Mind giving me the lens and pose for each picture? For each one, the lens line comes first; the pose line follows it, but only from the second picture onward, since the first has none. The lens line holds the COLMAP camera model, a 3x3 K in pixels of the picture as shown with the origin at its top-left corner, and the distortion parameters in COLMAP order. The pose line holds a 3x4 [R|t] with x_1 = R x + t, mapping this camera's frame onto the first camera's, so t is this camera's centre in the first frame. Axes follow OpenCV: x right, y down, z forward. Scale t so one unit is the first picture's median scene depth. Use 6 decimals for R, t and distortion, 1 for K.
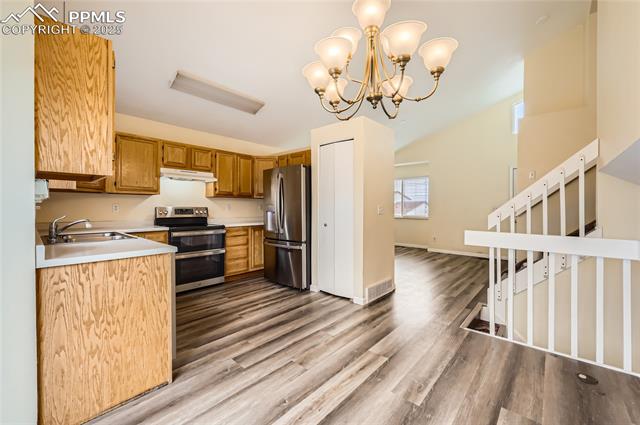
lens RADIAL K [[258.7, 0, 324.2], [0, 258.7, 207.8], [0, 0, 1]] dist [-0.002605, 0.000396]
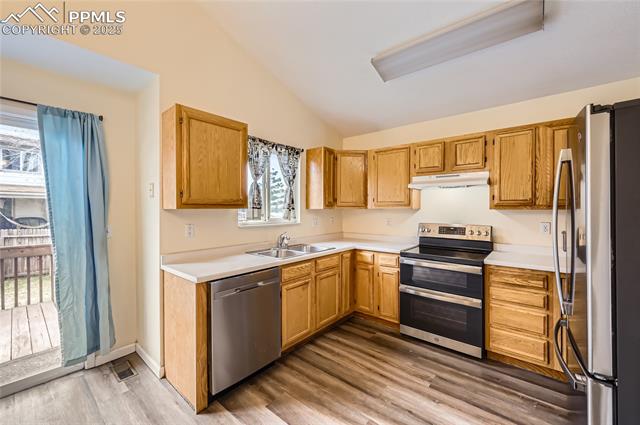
lens RADIAL K [[258.7, 0, 323.3], [0, 258.7, 210.2], [0, 0, 1]] dist [-0.002605, 0.000396]
pose [[0.031940, 0.003873, -0.999482, 0.194688], [-0.001536, 0.999992, 0.003826, -0.050742], [0.999489, 0.001413, 0.031946, 0.688292]]
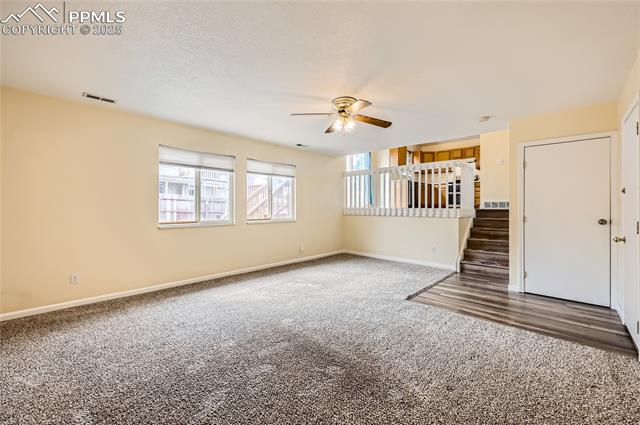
lens RADIAL K [[258.7, 0, 321.4], [0, 258.7, 208.7], [0, 0, 1]] dist [-0.002605, 0.000396]
pose [[-0.048176, 0.004051, -0.998831, 1.989007], [-0.006841, 0.999967, 0.004386, 0.320738], [0.998815, 0.007044, -0.048146, -0.154674]]
